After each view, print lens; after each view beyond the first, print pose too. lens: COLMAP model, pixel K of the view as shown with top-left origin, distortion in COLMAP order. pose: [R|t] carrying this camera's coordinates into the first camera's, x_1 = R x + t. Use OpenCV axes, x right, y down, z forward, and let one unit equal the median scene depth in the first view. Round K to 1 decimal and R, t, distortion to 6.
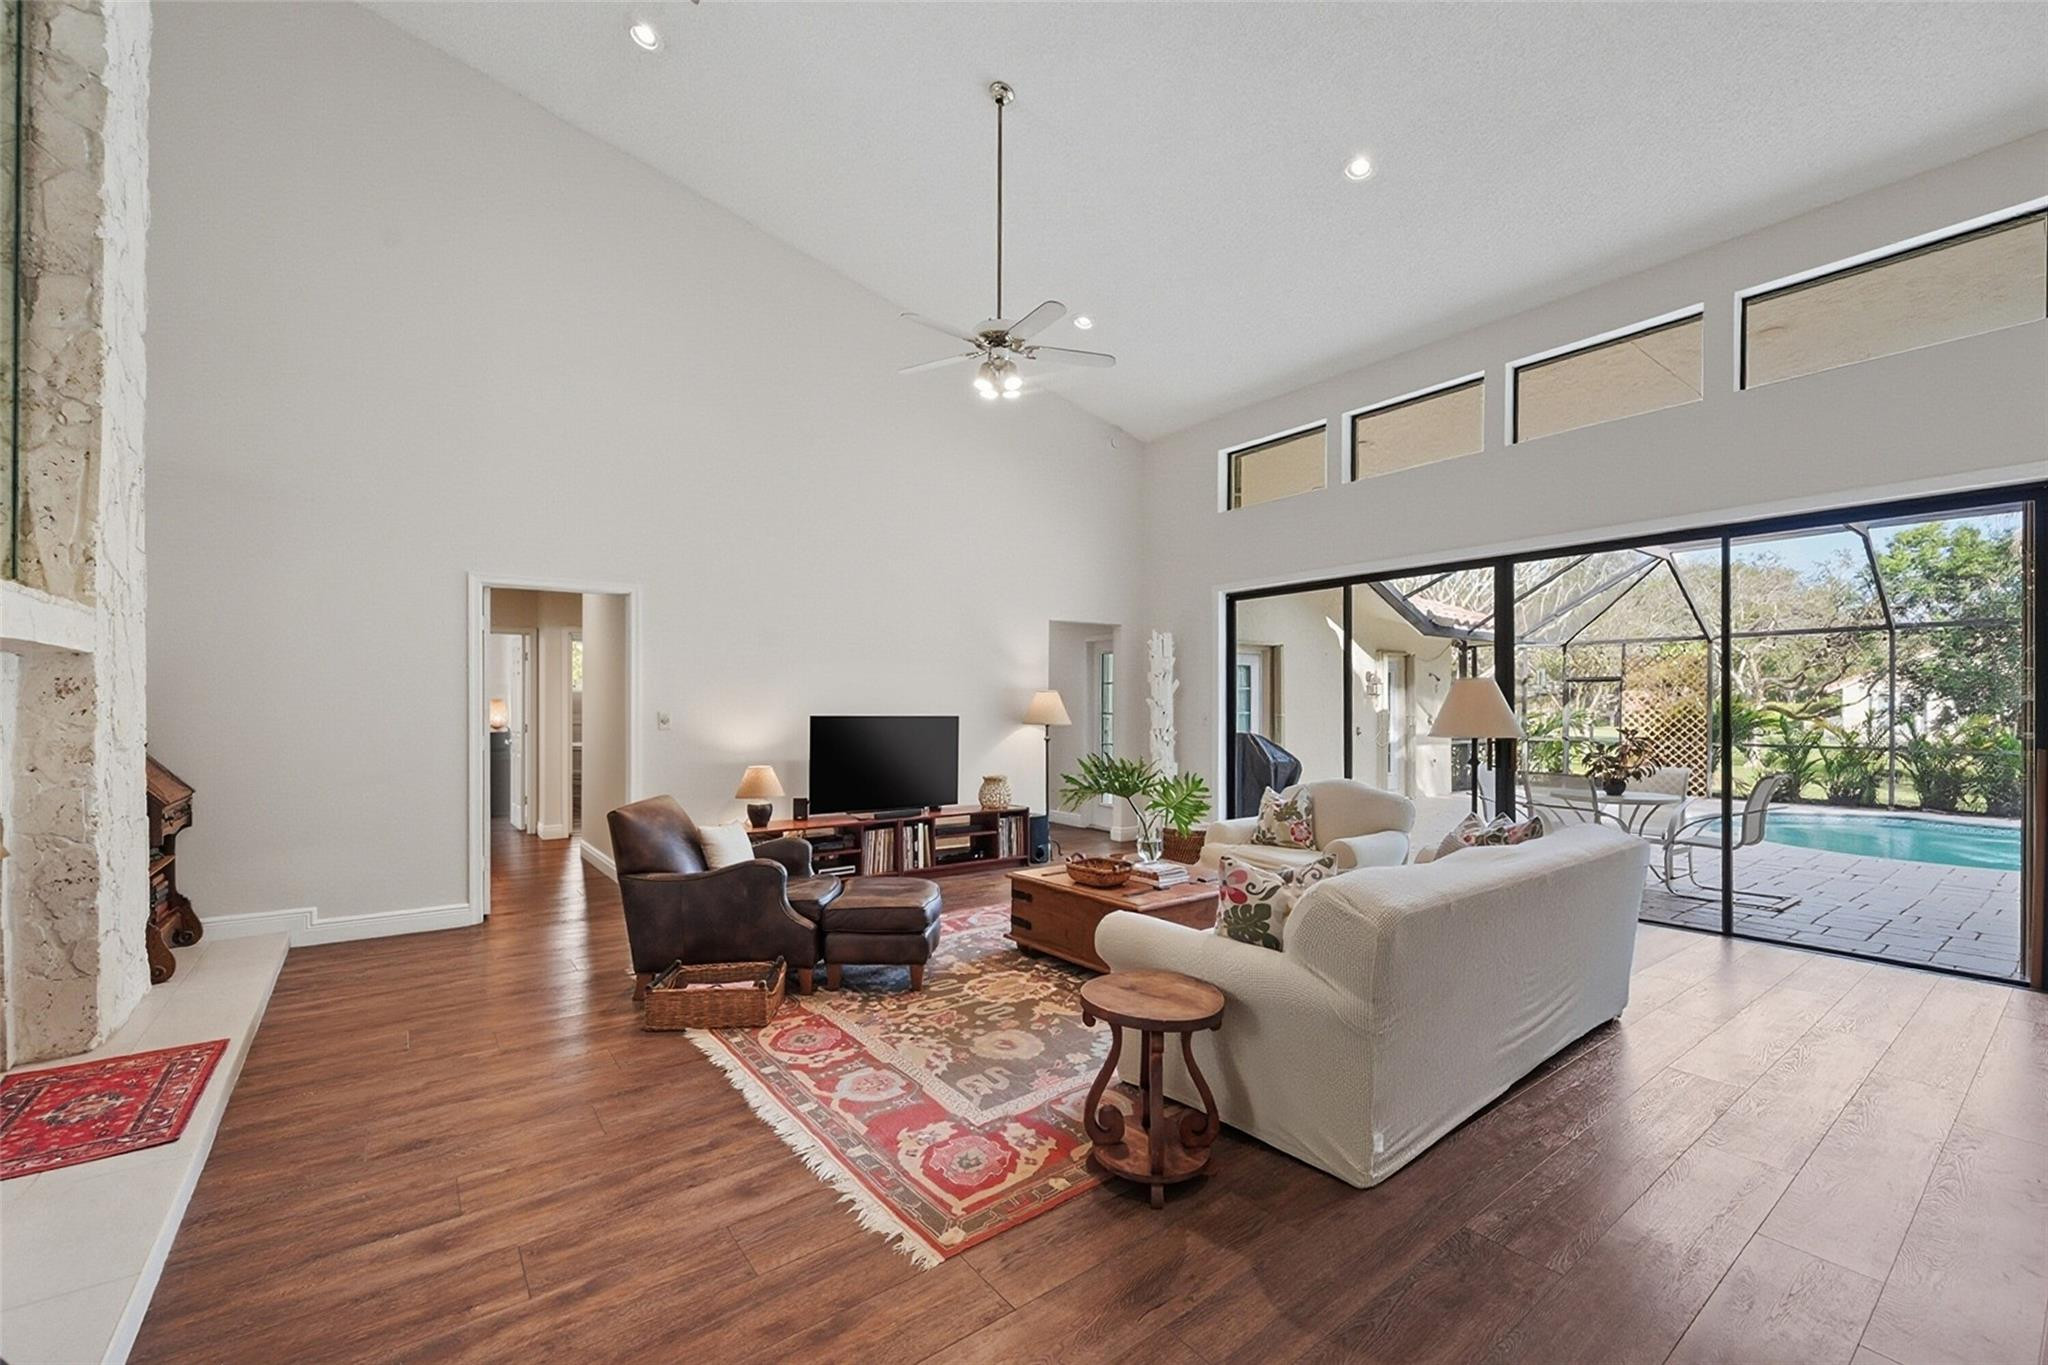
lens RADIAL K [[825.6, 0, 1028.2], [0, 825.6, 691.5], [0, 0, 1]] dist [-0.002884, -0.000116]
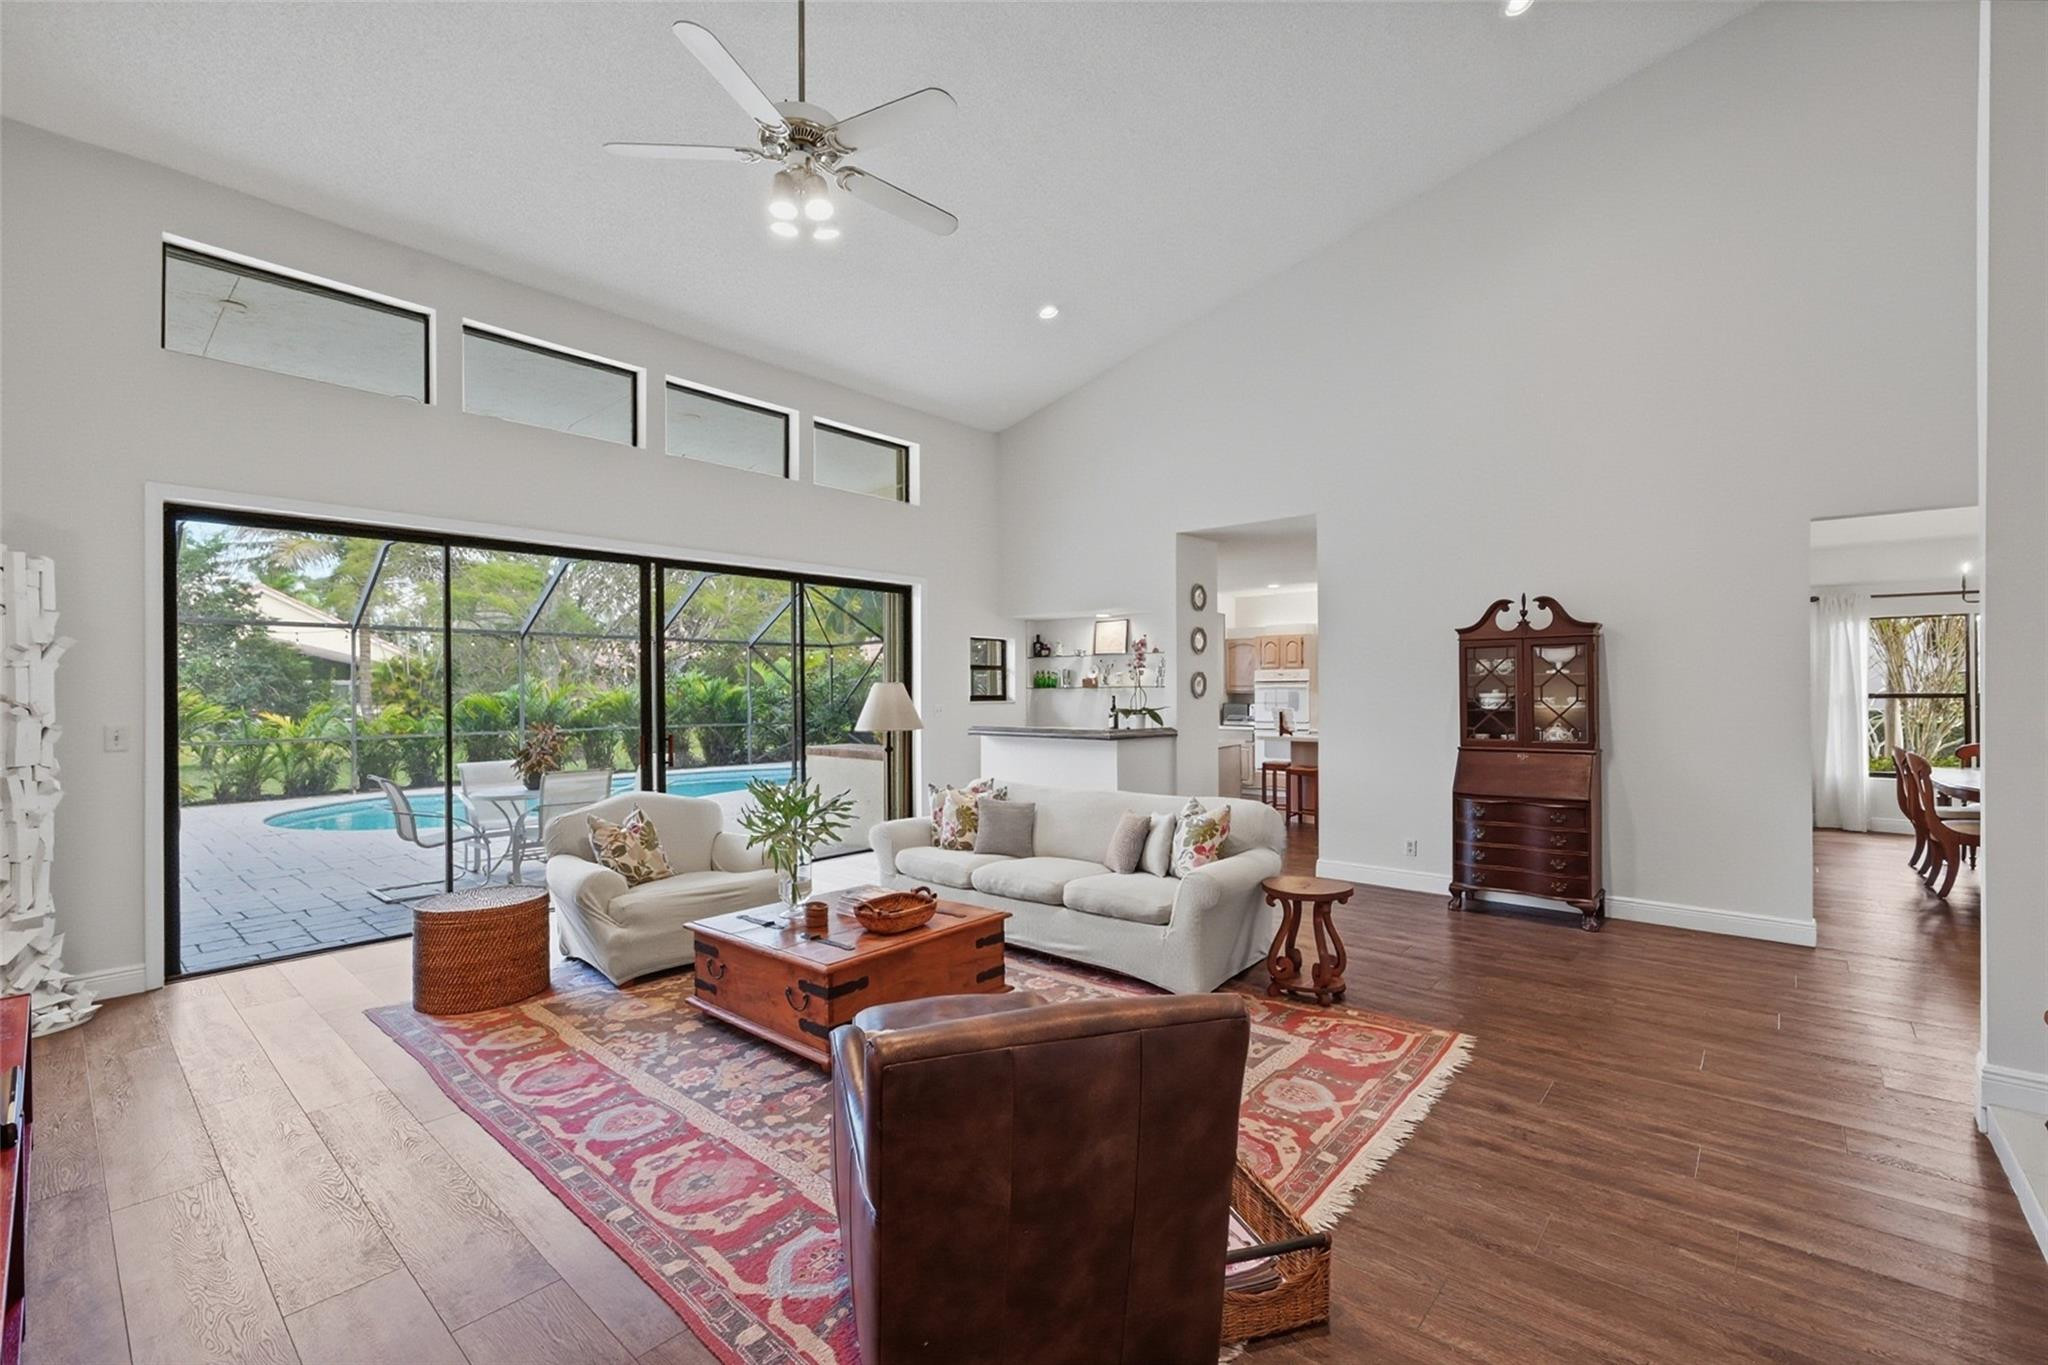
lens RADIAL K [[869.0, 0, 1025.3], [0, 869.0, 692.8], [0, 0, 1]] dist [0.030593, 0.000054]
pose [[-0.203760, -0.001916, 0.979019, -1.243889], [-0.015357, 0.999881, -0.001239, -0.010409], [-0.978900, -0.015287, -0.203766, 1.644087]]
